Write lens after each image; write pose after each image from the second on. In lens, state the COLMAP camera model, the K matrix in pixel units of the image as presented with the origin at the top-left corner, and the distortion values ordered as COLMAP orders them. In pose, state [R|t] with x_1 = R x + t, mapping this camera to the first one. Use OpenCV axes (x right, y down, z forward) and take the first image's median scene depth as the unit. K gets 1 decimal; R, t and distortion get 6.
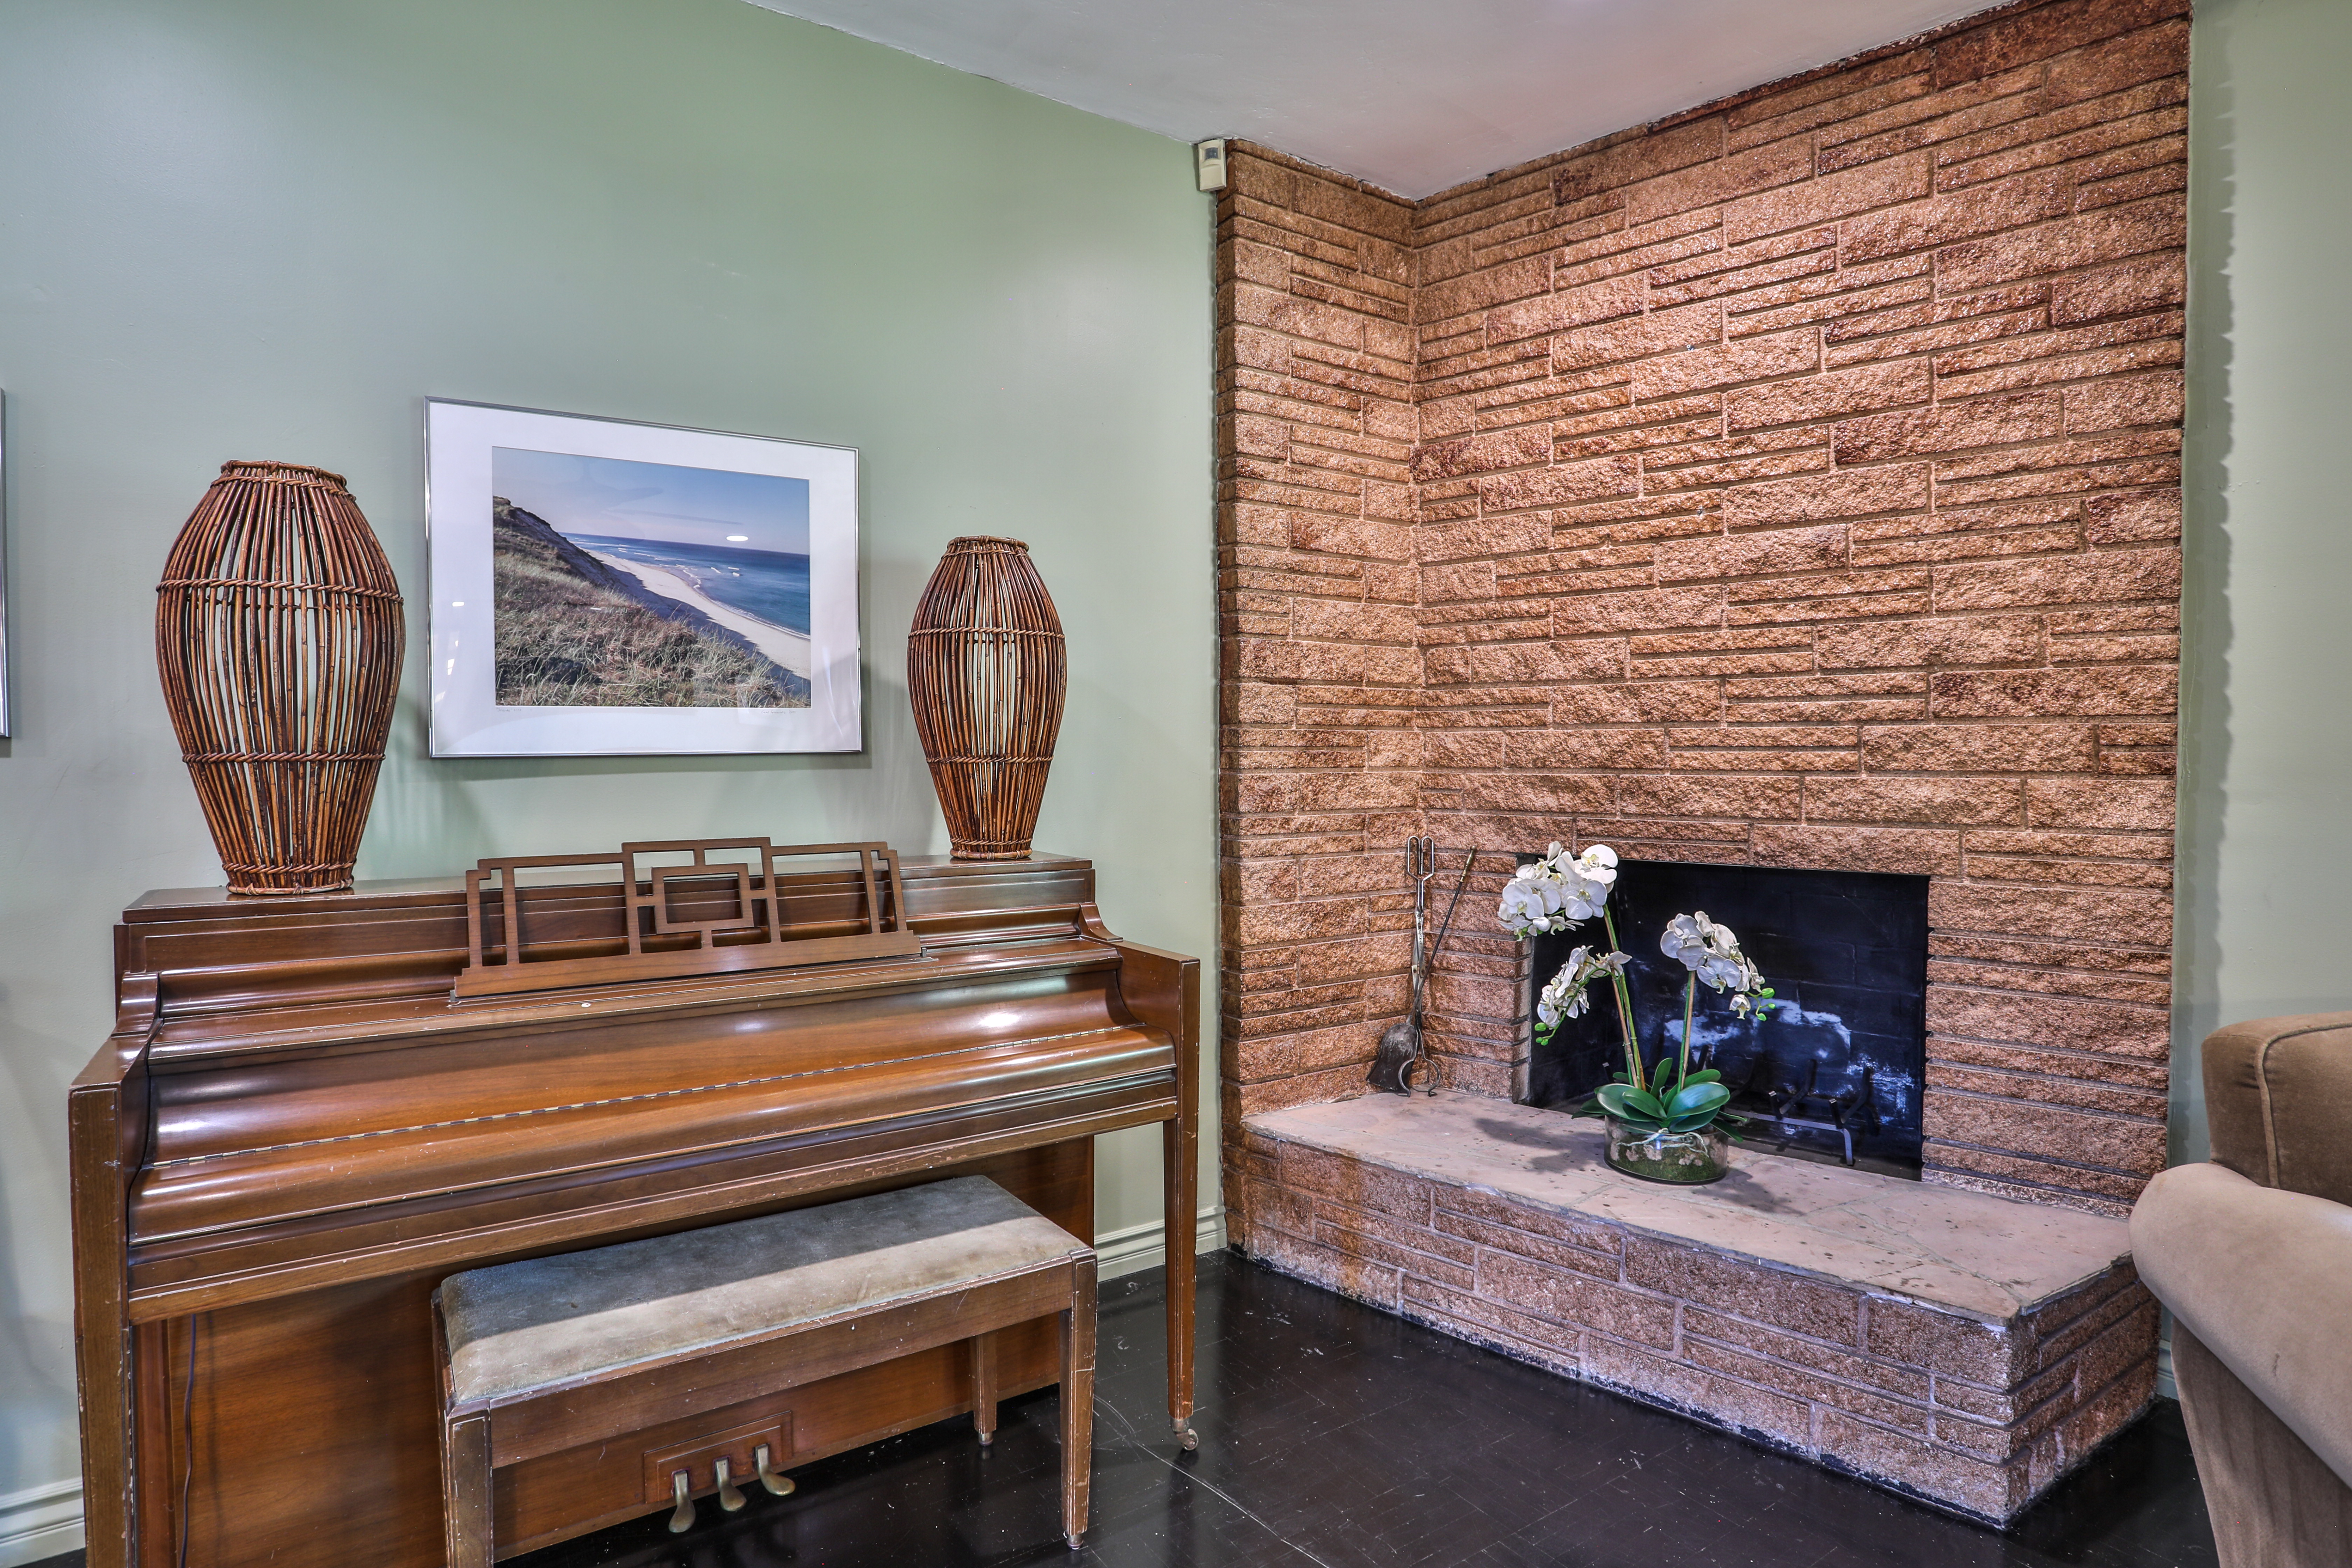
lens RADIAL K [[1222.4, 0, 1166.7], [0, 1222.4, 775.9], [0, 0, 1]] dist [-0.078097, 0.041100]
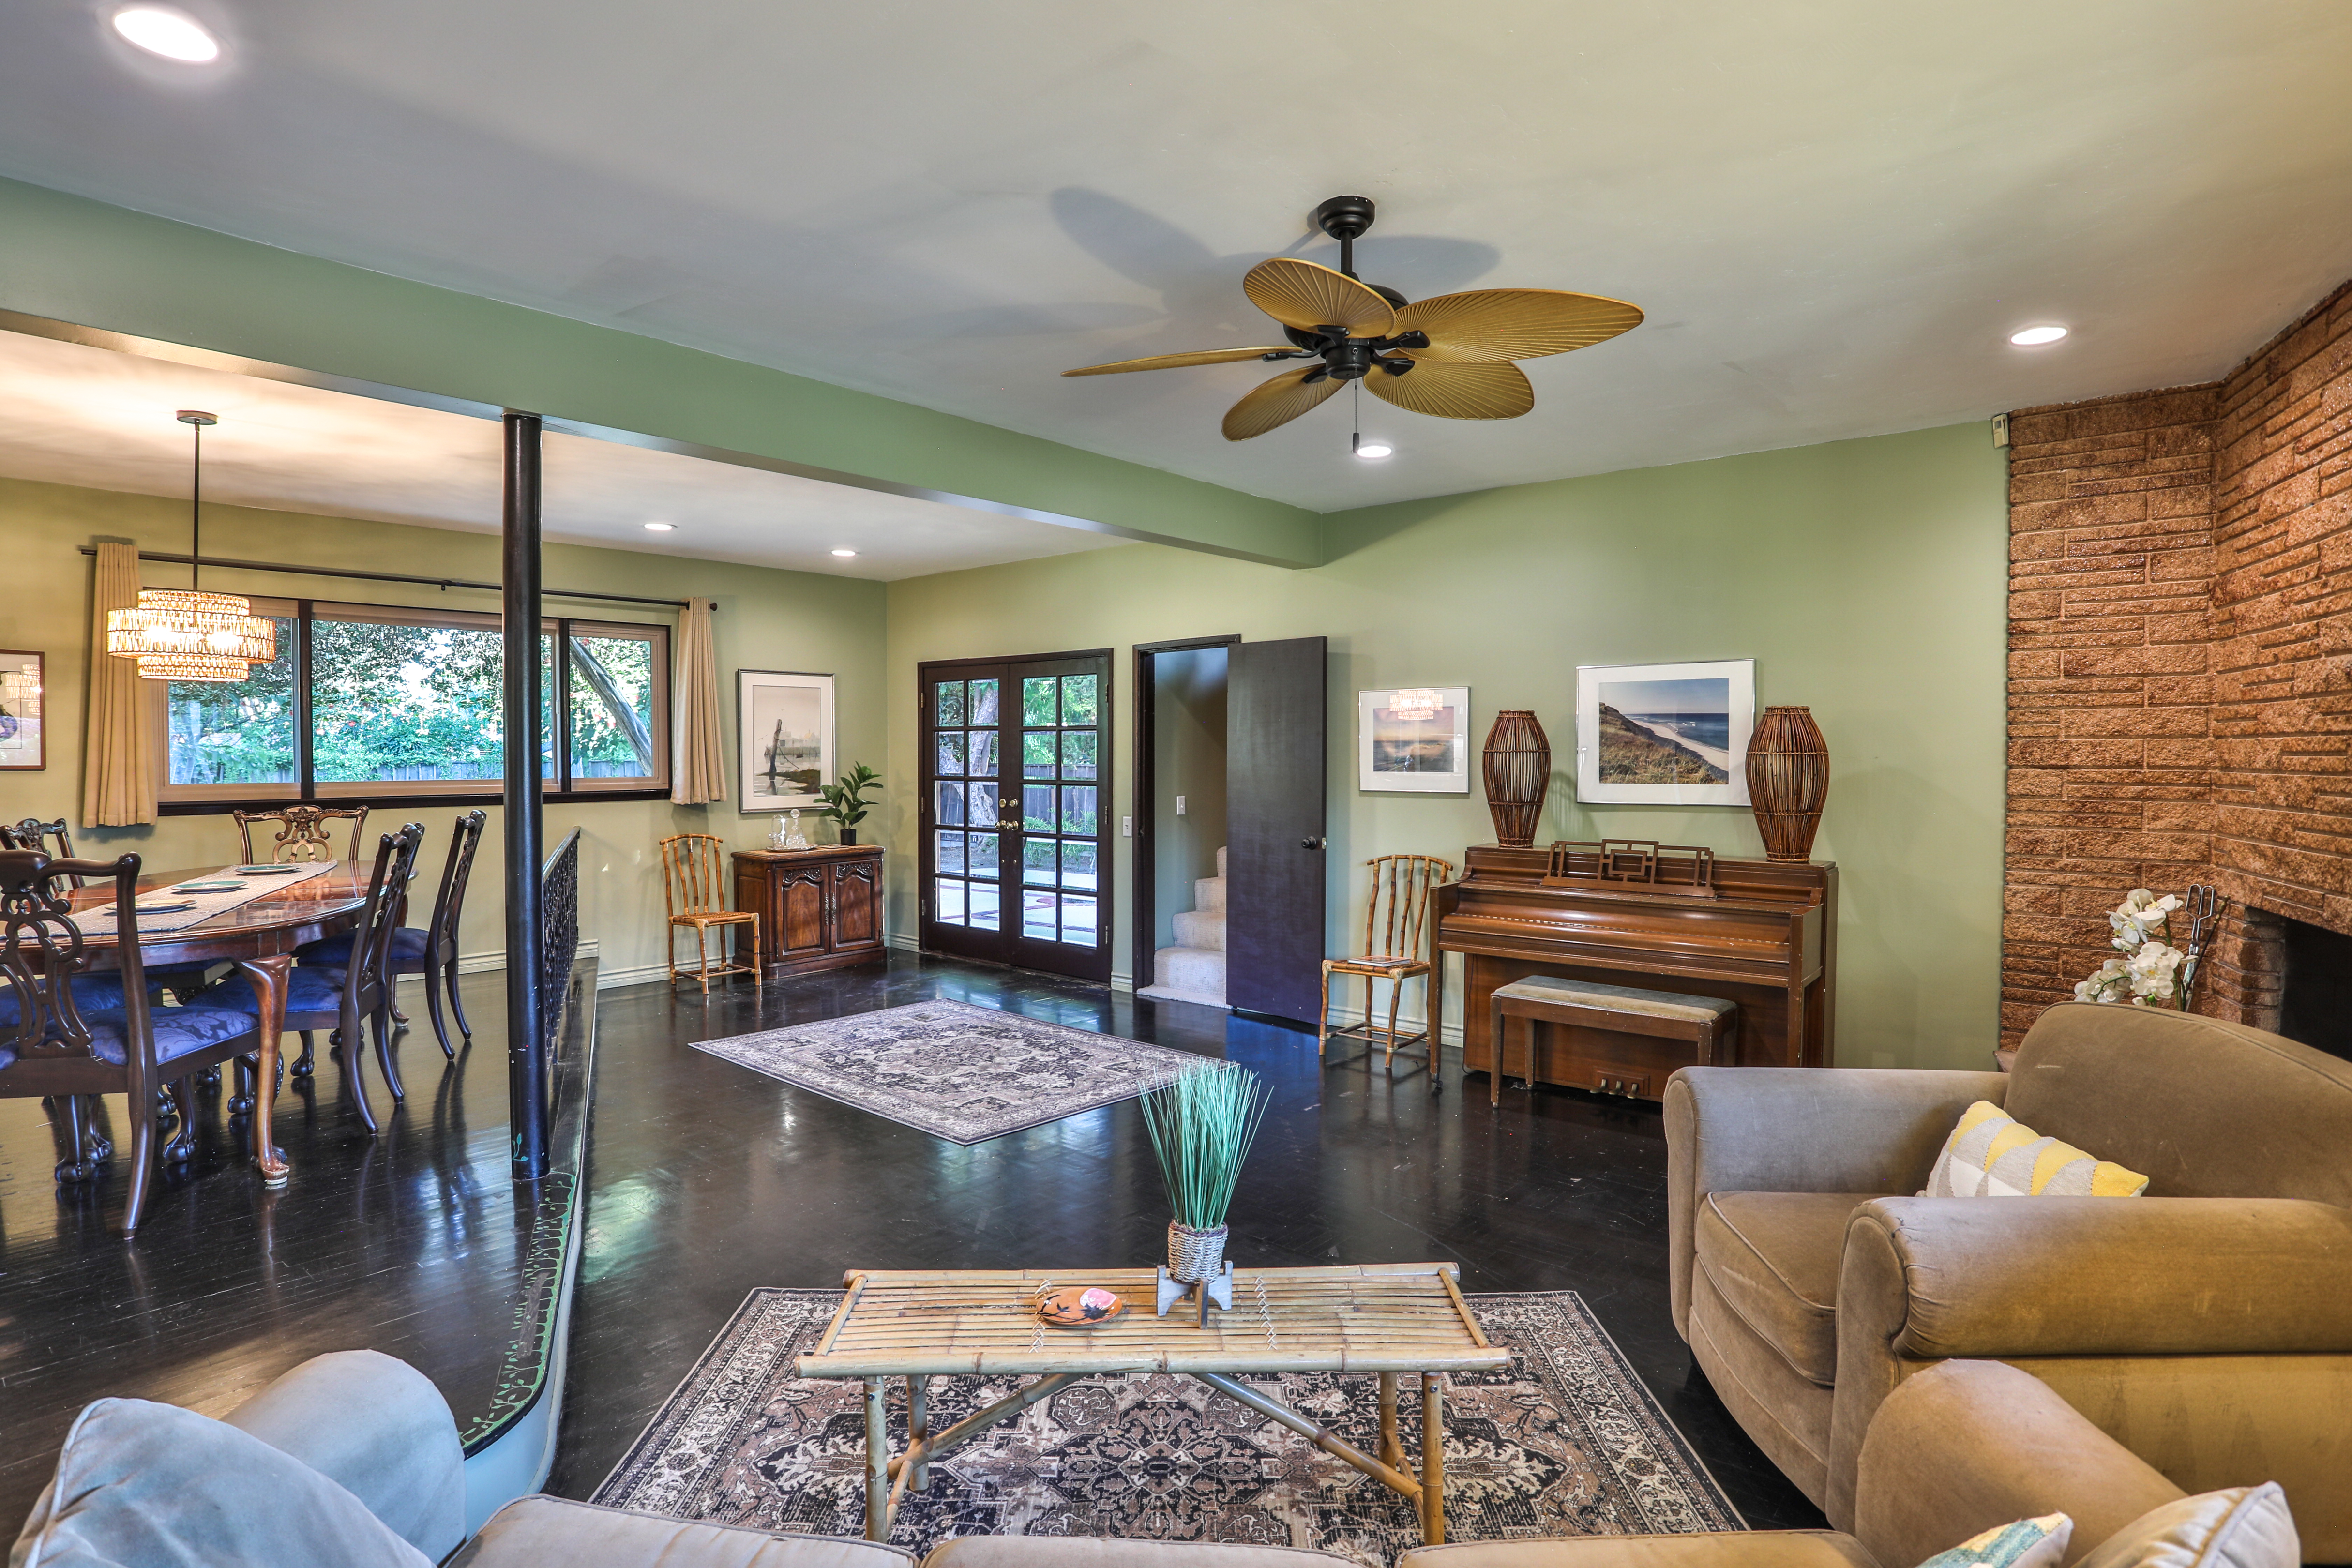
lens RADIAL K [[1209.0, 0, 1168.9], [0, 1209.0, 779.3], [0, 0, 1]] dist [-0.083919, 0.037853]
pose [[0.267361, 0.022952, -0.963323, 1.368669], [-0.019725, 0.999637, 0.018343, -0.079100], [0.963395, 0.014097, 0.267716, -0.477832]]
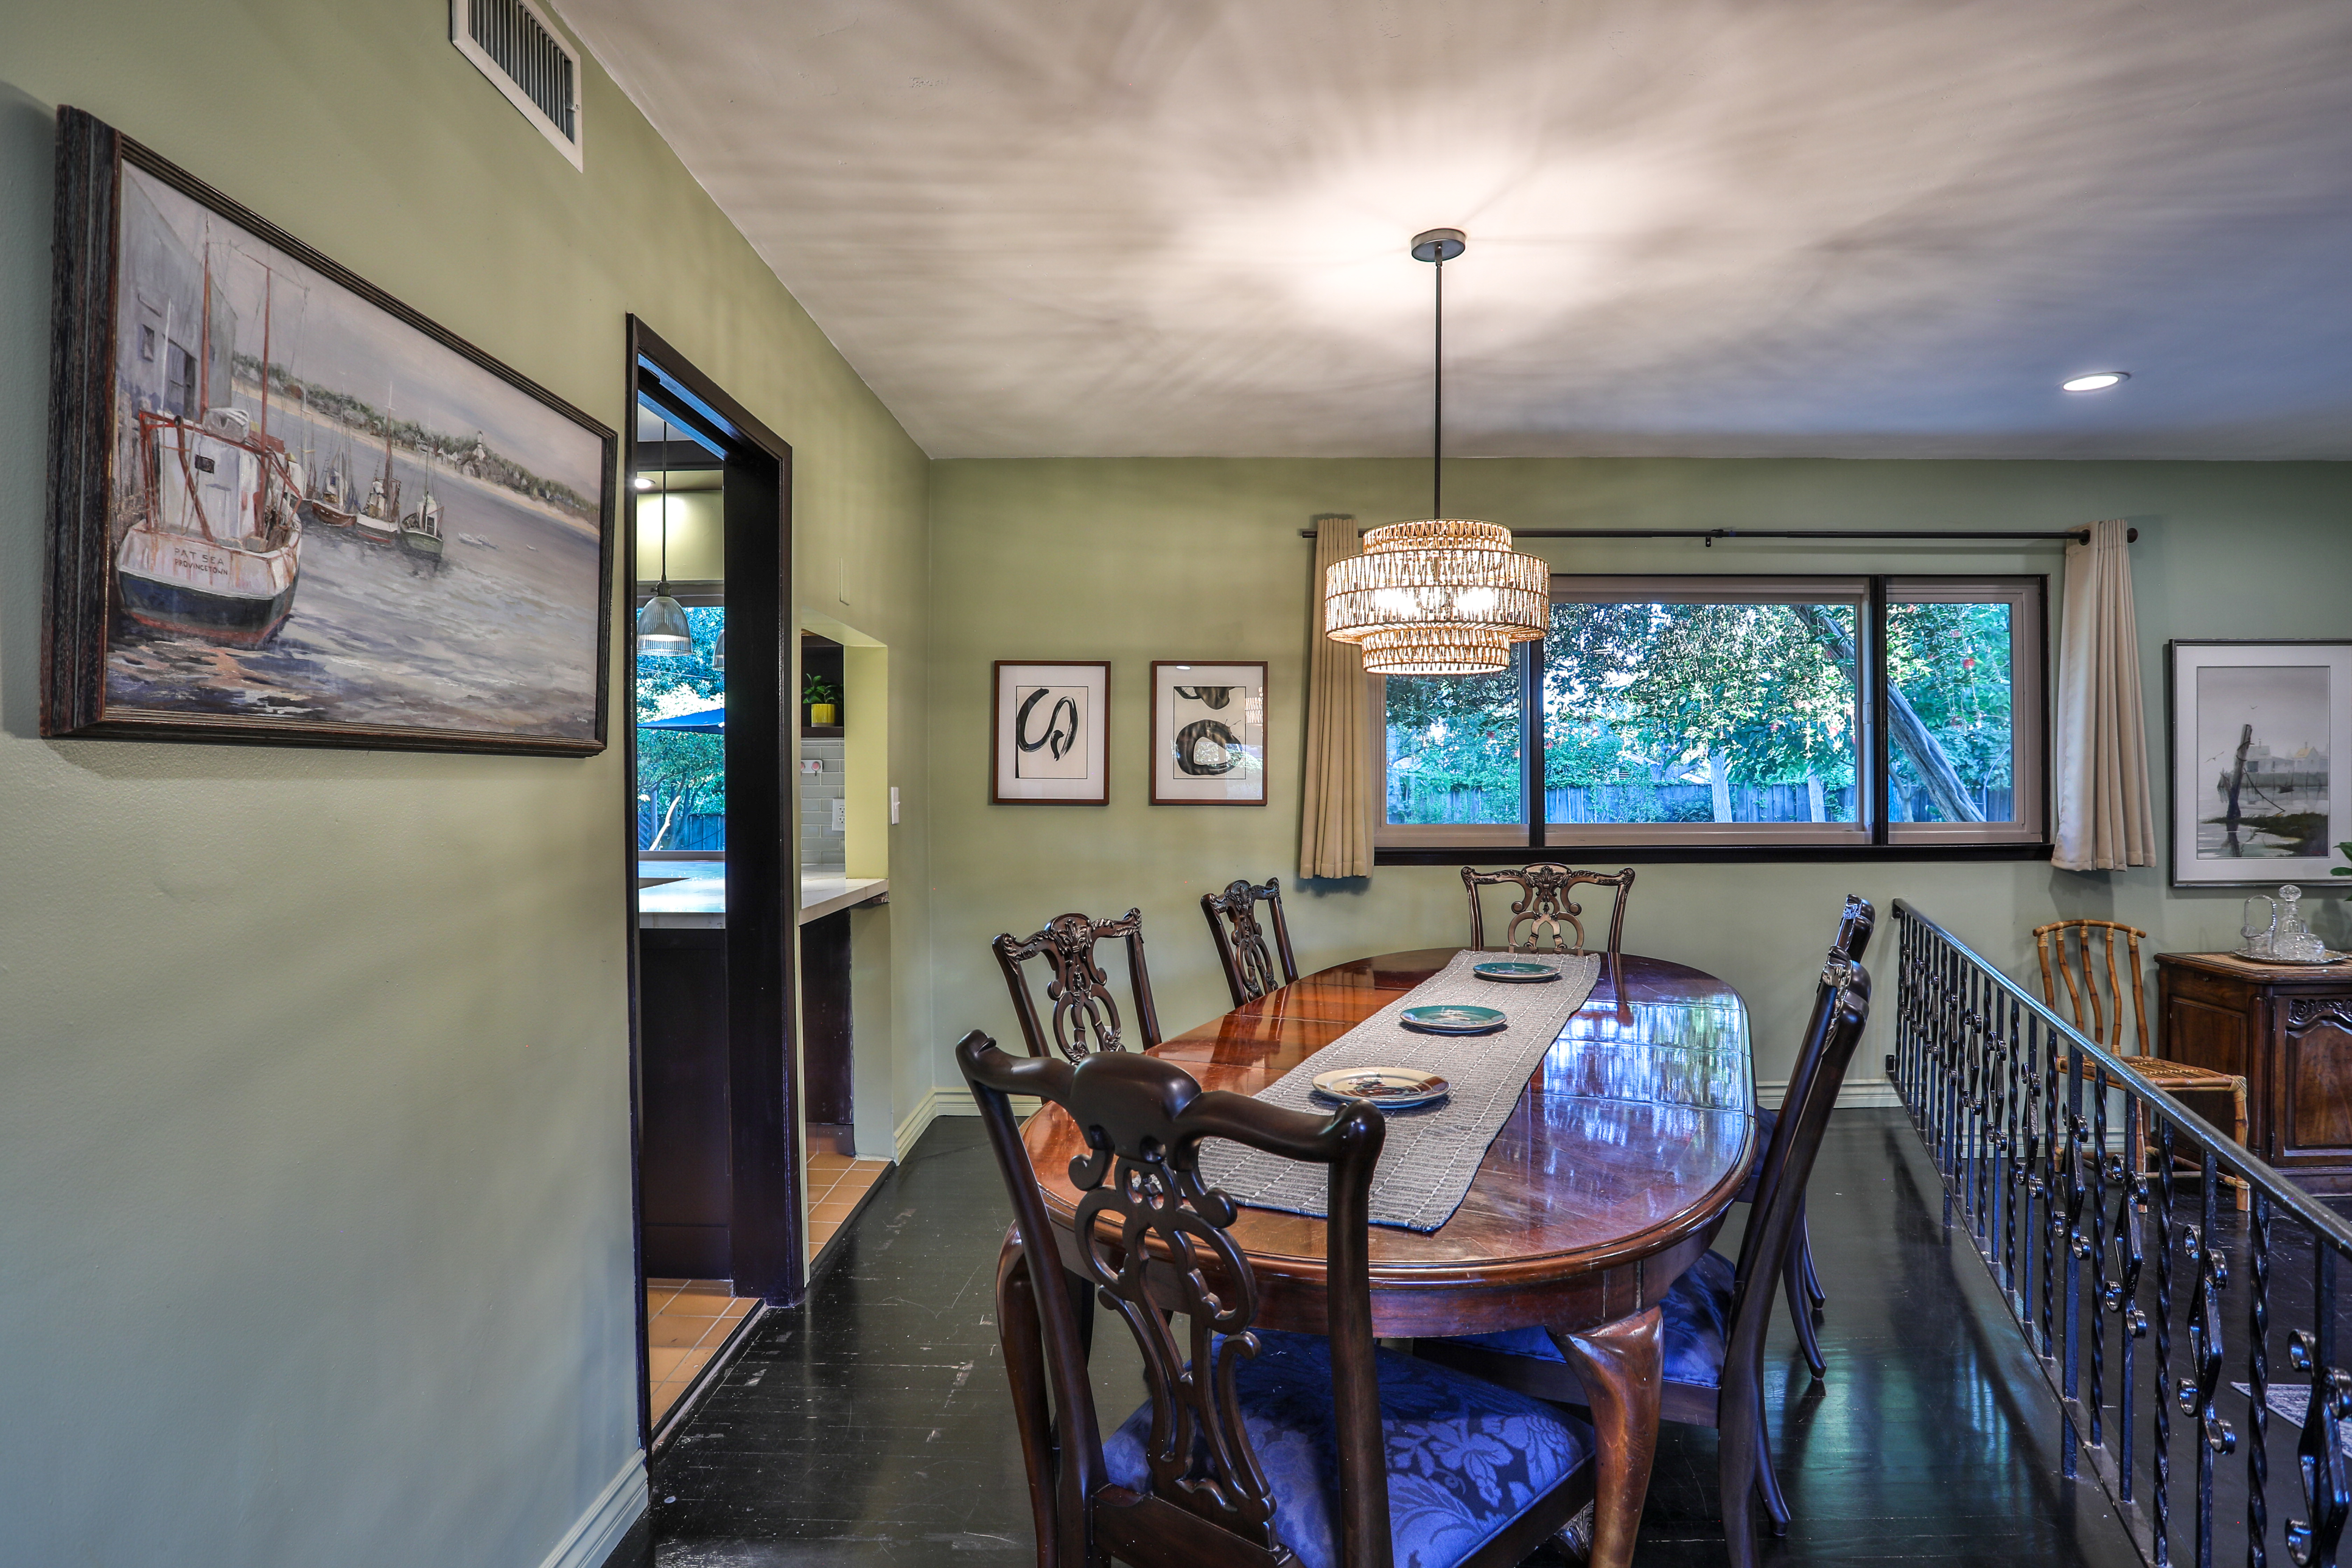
lens RADIAL K [[1209.0, 0, 1168.9], [0, 1209.0, 779.3], [0, 0, 1]] dist [-0.083919, 0.037853]
pose [[-0.567183, 0.006382, -0.823567, 0.382608], [-0.013253, 0.999770, 0.016875, -0.084503], [0.823485, 0.020486, -0.566968, -0.976220]]
